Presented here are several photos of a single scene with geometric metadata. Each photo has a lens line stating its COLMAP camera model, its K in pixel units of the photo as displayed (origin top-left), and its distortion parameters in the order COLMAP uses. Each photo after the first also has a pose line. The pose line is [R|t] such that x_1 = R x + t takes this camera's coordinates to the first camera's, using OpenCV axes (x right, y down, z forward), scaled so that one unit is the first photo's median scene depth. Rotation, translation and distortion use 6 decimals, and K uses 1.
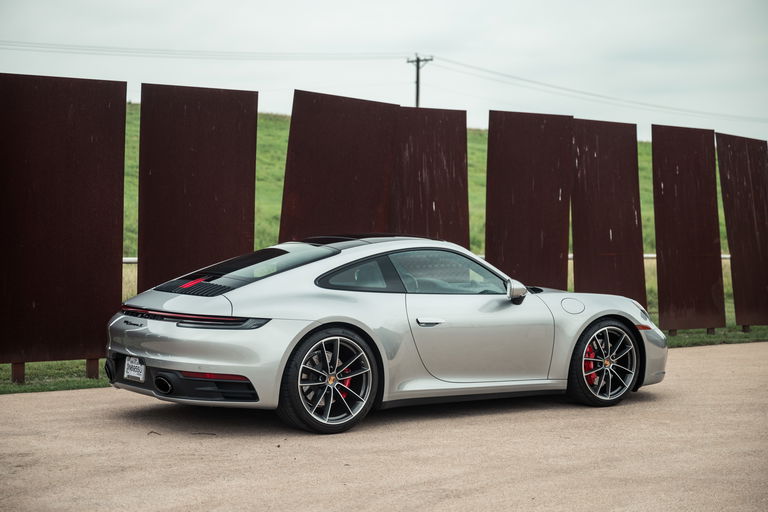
lens RADIAL K [[1491.3, 0, 384.0], [0, 1491.3, 256.0], [0, 0, 1]] dist [0.004655, 0.146647]
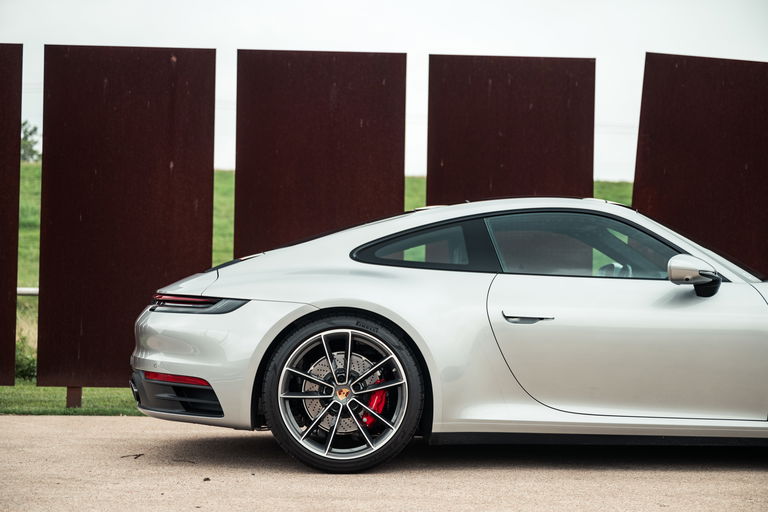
lens RADIAL K [[1450.7, 0, 384.0], [0, 1450.7, 256.0], [0, 0, 1]] dist [0.010067, 0.067252]
pose [[0.829525, -0.021033, -0.558073, 0.330370], [-0.018358, 0.997723, -0.064891, 0.059350], [0.558168, 0.064074, 0.827251, 0.430928]]
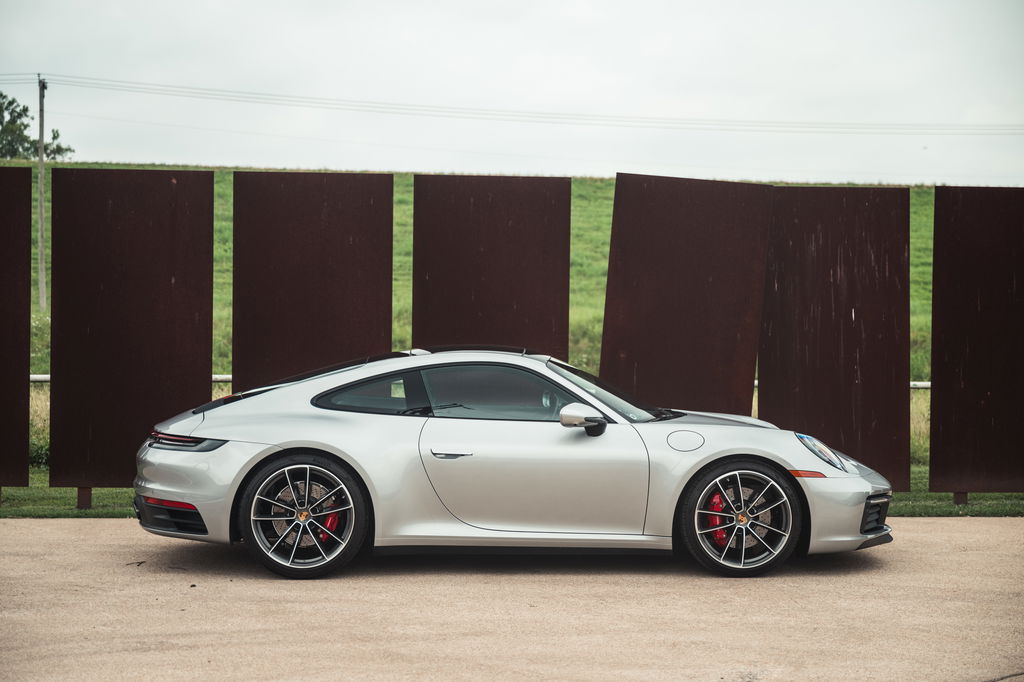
lens RADIAL K [[1827.0, 0, 512.0], [0, 1827.0, 341.0], [0, 0, 1]] dist [-0.013494, 0.142431]
pose [[0.842661, 0.001430, -0.538443, 0.589752], [-0.014325, 0.999702, -0.019764, 0.002097], [0.538254, 0.024367, 0.842430, 0.171556]]
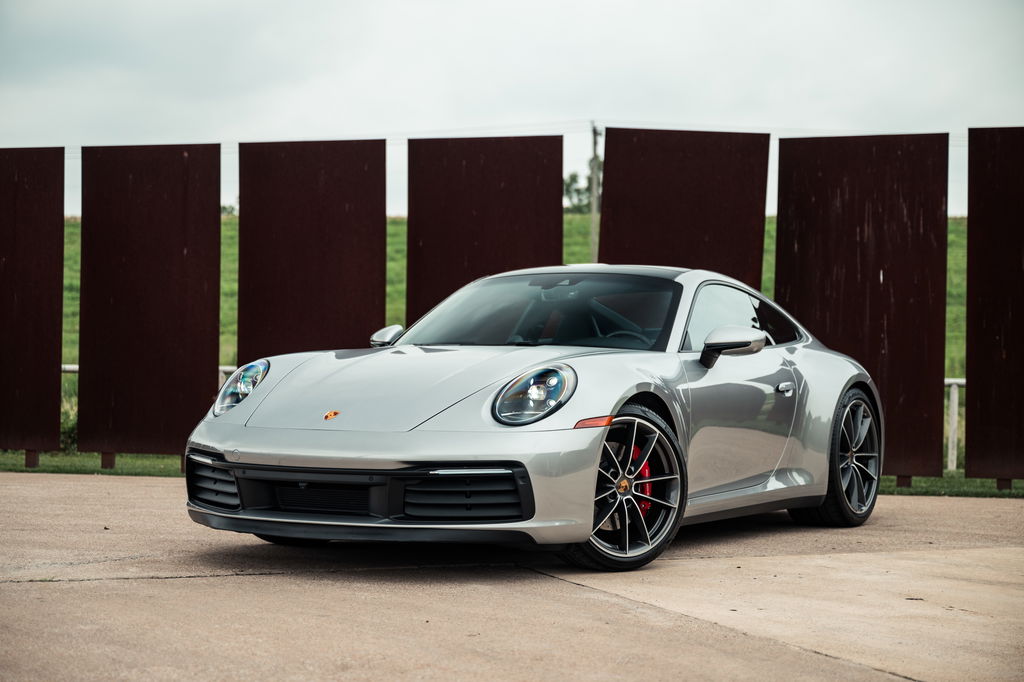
lens RADIAL K [[1956.5, 0, 504.7], [0, 1956.5, 339.1], [0, 0, 1]] dist [0.013855, 0.050431]
pose [[0.587447, -0.025376, -0.808865, 0.989598], [-0.028841, 0.998217, -0.052262, 0.070986], [0.808749, 0.054030, 0.585667, 0.506417]]
